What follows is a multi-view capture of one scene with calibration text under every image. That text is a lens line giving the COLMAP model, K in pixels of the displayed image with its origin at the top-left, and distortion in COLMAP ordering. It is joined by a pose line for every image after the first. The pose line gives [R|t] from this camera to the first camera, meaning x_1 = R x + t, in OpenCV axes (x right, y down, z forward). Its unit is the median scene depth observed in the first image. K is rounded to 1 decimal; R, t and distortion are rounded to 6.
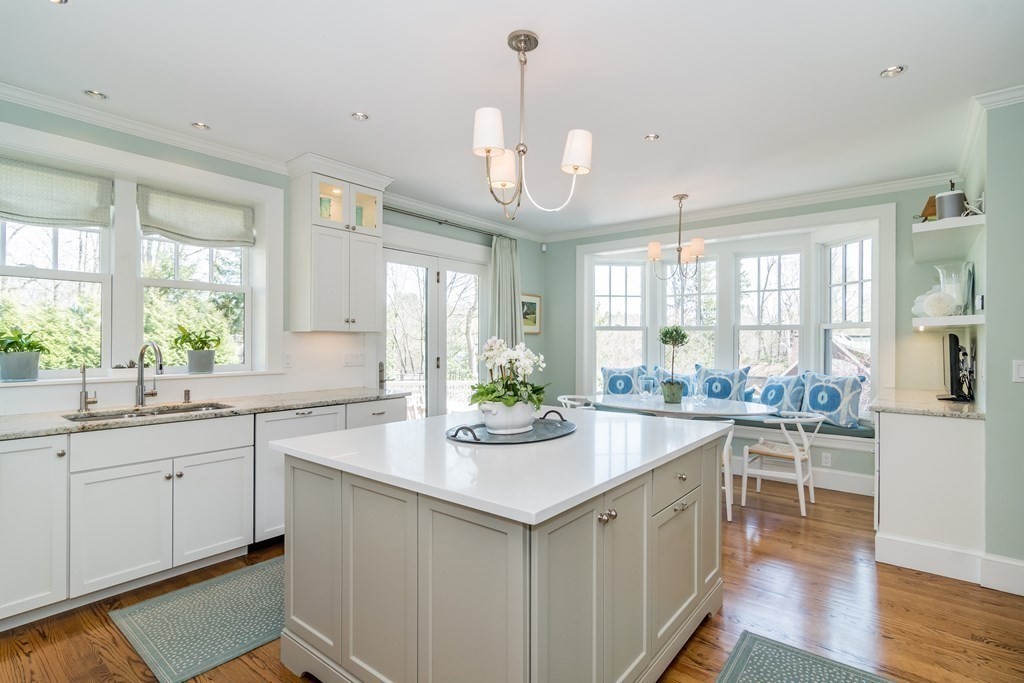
lens RADIAL K [[497.8, 0, 516.4], [0, 497.8, 353.6], [0, 0, 1]] dist [-0.019217, 0.001322]
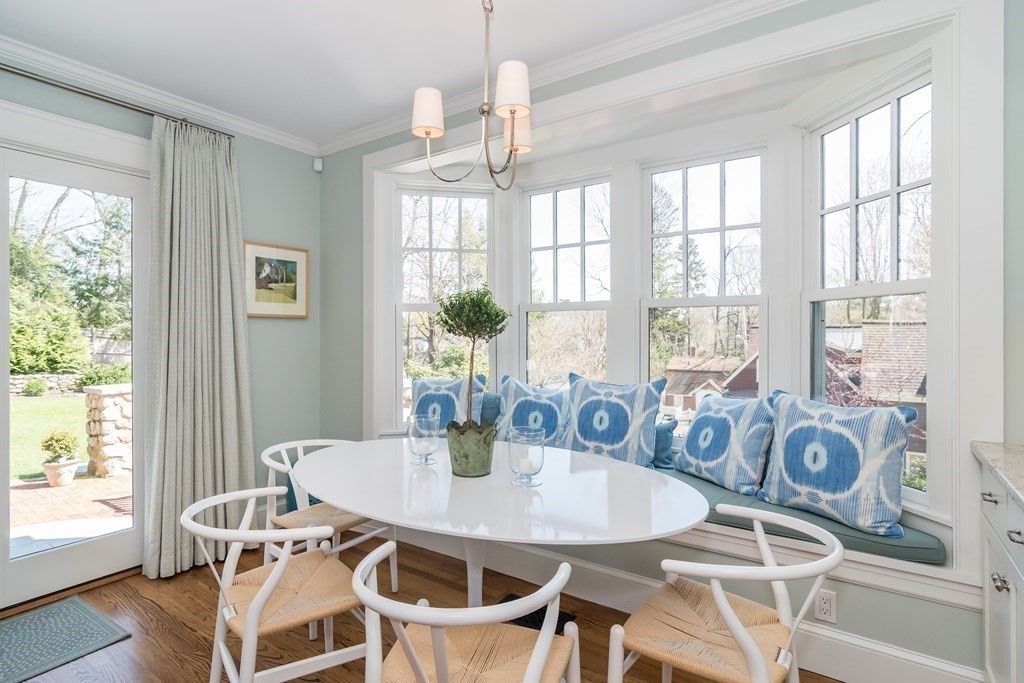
lens RADIAL K [[497.8, 0, 516.4], [0, 497.8, 353.6], [0, 0, 1]] dist [-0.019217, 0.001322]
pose [[0.997582, -0.008176, 0.069022, 0.289816], [0.007334, 0.999896, 0.012453, -0.006434], [-0.069117, -0.011916, 0.997537, 0.516019]]
